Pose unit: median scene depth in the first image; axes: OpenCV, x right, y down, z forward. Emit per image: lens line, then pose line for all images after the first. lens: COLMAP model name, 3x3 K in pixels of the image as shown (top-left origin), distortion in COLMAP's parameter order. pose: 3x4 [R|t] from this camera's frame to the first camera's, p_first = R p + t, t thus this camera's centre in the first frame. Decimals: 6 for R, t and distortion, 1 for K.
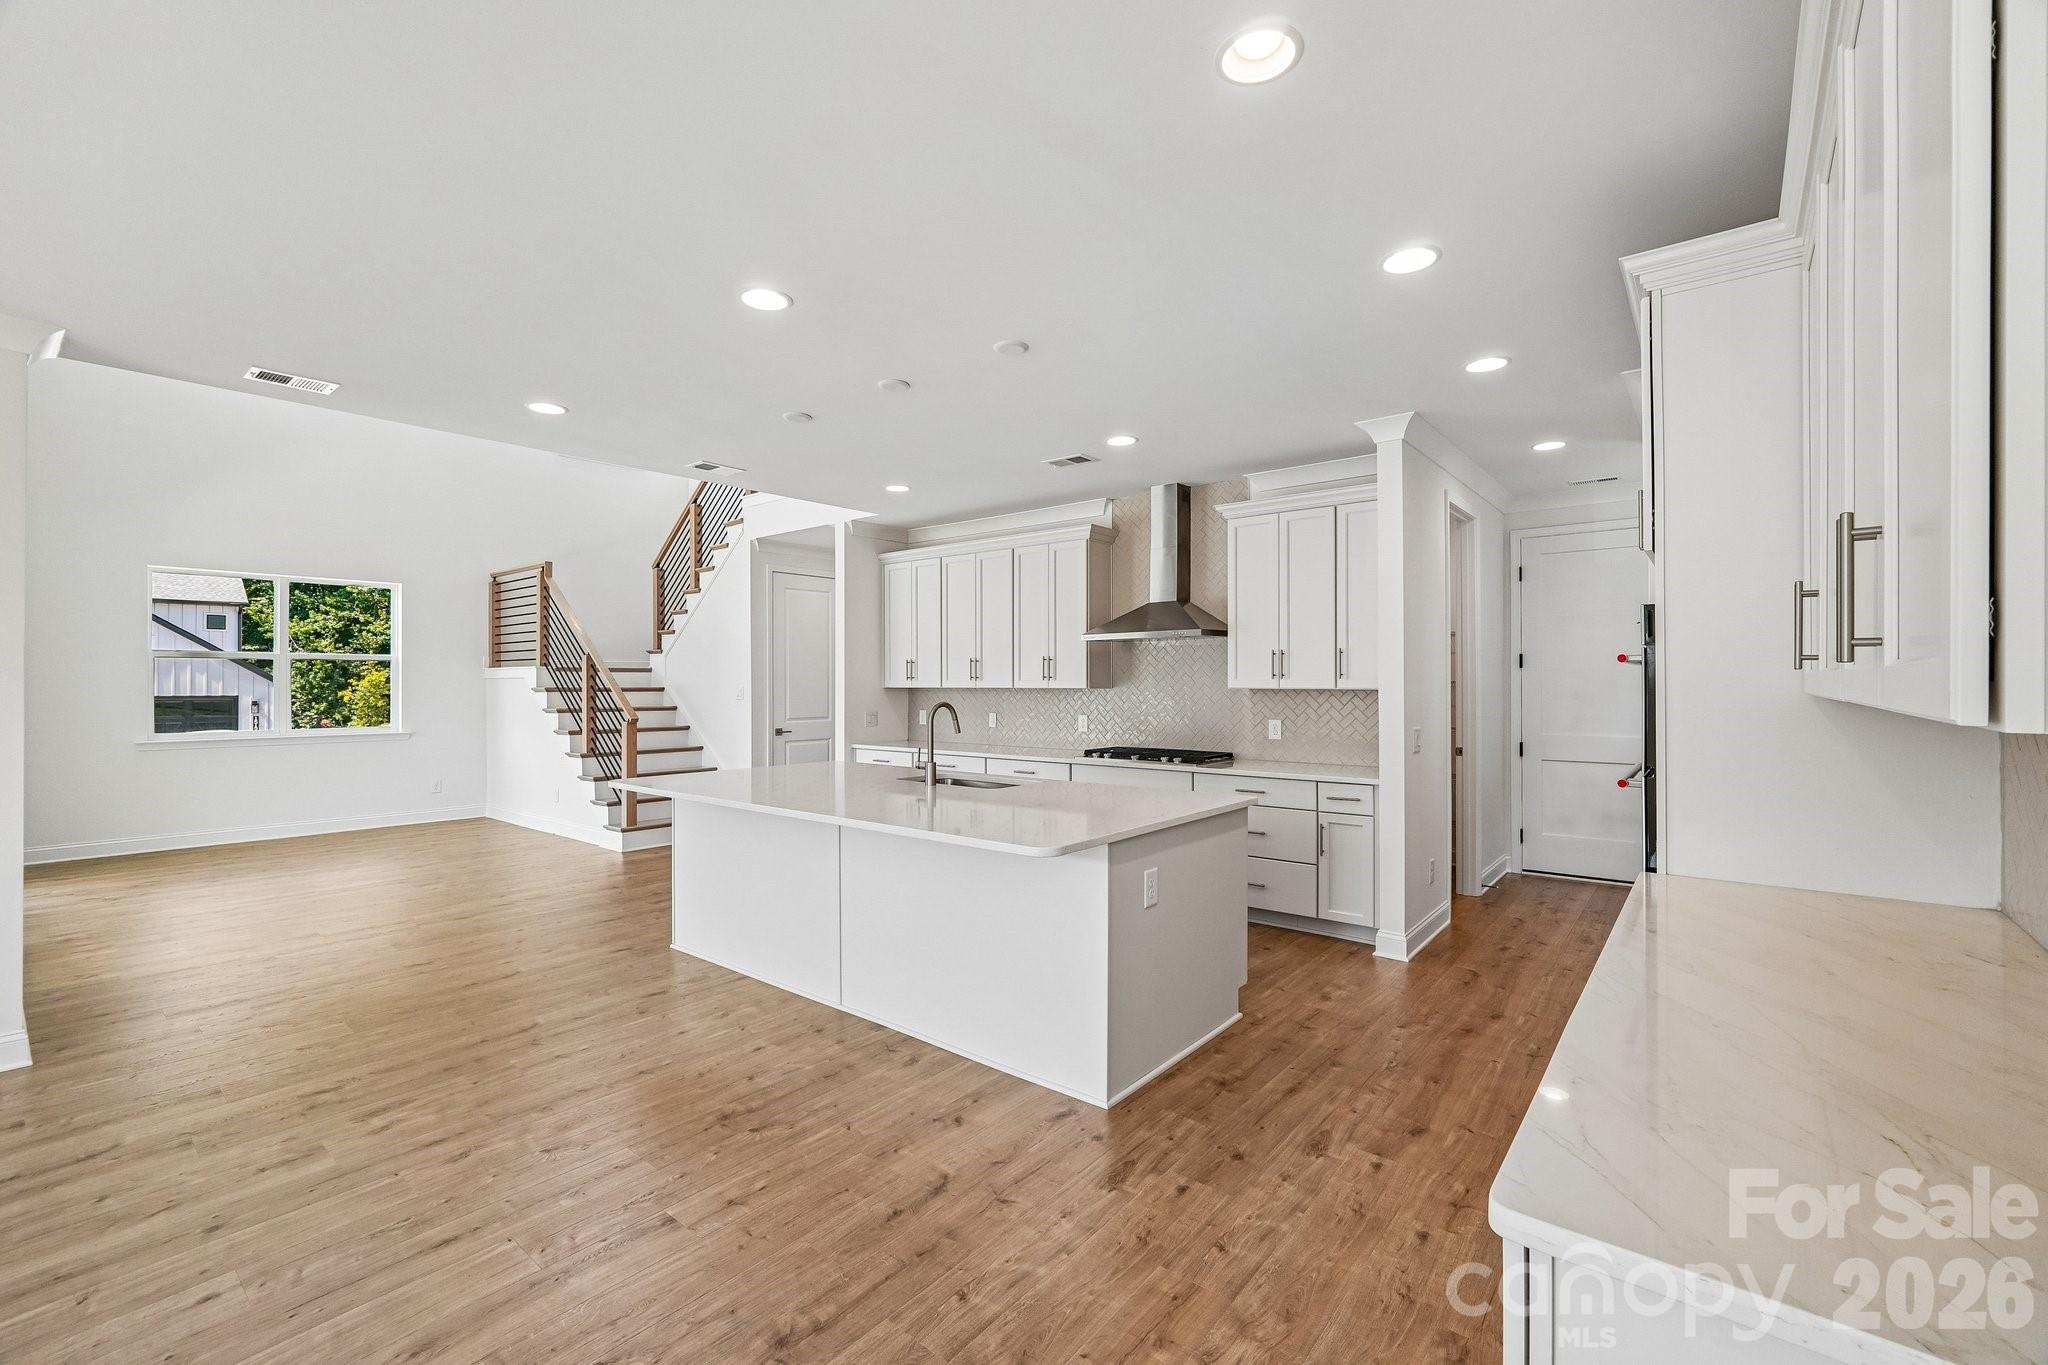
lens RADIAL K [[866.3, 0, 1024.0], [0, 866.3, 682.5], [0, 0, 1]] dist [-0.020039, 0.008960]
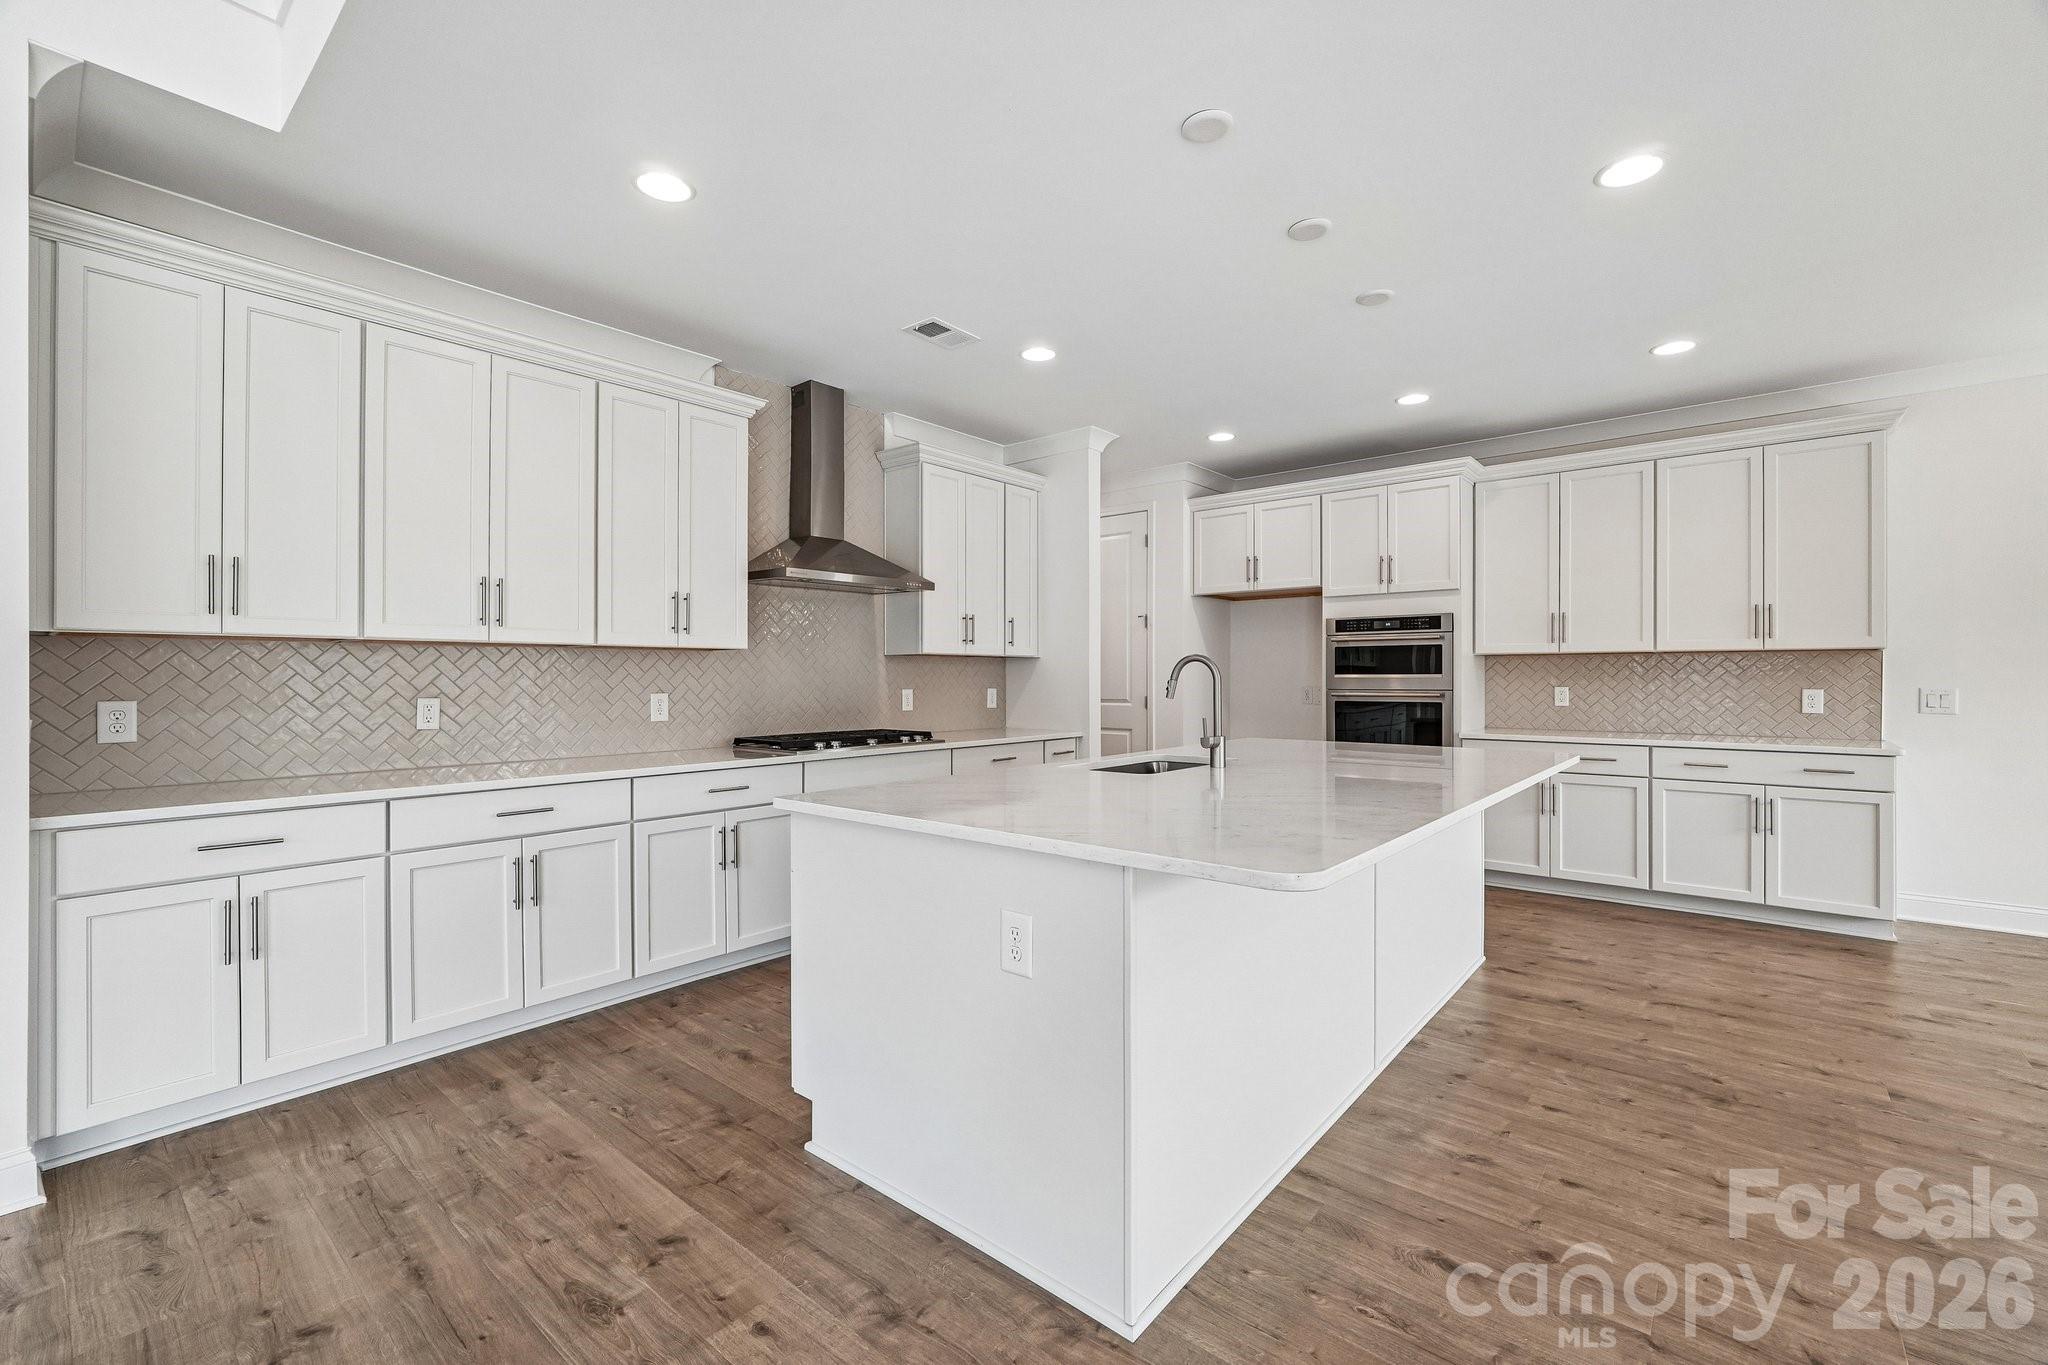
lens RADIAL K [[866.3, 0, 1024.0], [0, 866.3, 682.5], [0, 0, 1]] dist [-0.020039, 0.008960]
pose [[0.013826, -0.003528, 0.999898, -0.674115], [0.002843, 0.999990, 0.003489, 0.035141], [-0.999900, 0.002794, 0.013836, 0.925003]]
